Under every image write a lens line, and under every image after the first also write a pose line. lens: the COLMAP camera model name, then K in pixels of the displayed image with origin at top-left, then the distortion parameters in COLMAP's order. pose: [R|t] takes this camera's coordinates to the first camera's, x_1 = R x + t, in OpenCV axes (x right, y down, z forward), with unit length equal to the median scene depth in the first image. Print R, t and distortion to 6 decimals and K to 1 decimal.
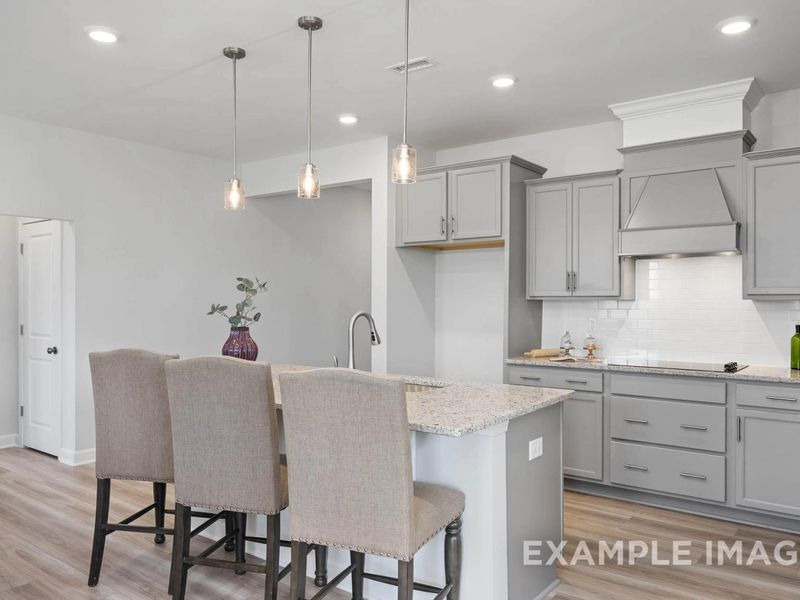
lens RADIAL K [[620.9, 0, 401.3], [0, 620.9, 300.4], [0, 0, 1]] dist [0.003624, -0.002315]
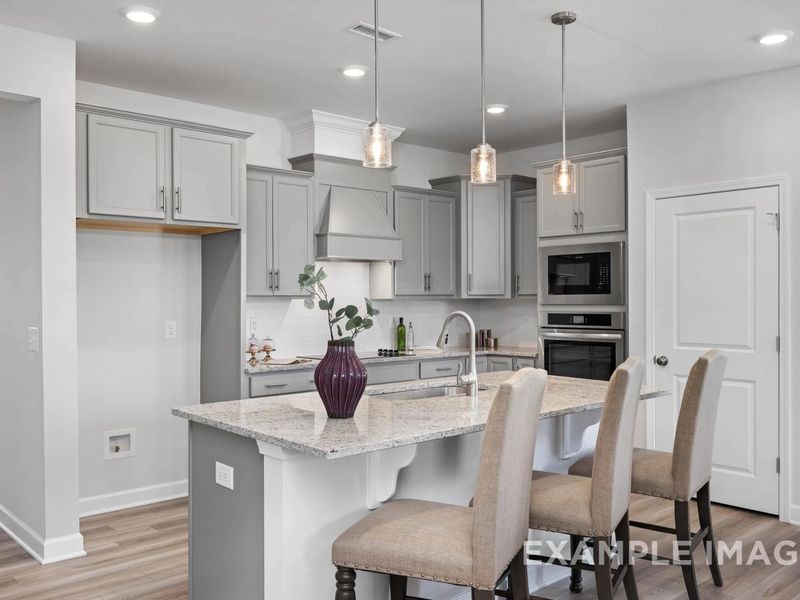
lens RADIAL K [[709.3, 0, 402.2], [0, 709.3, 300.2], [0, 0, 1]] dist [-0.005277, -0.001560]
pose [[0.191361, -0.005357, 0.981505, -0.764979], [0.008125, 0.999959, 0.003874, -0.002259], [-0.981486, 0.007234, 0.191397, 0.612999]]
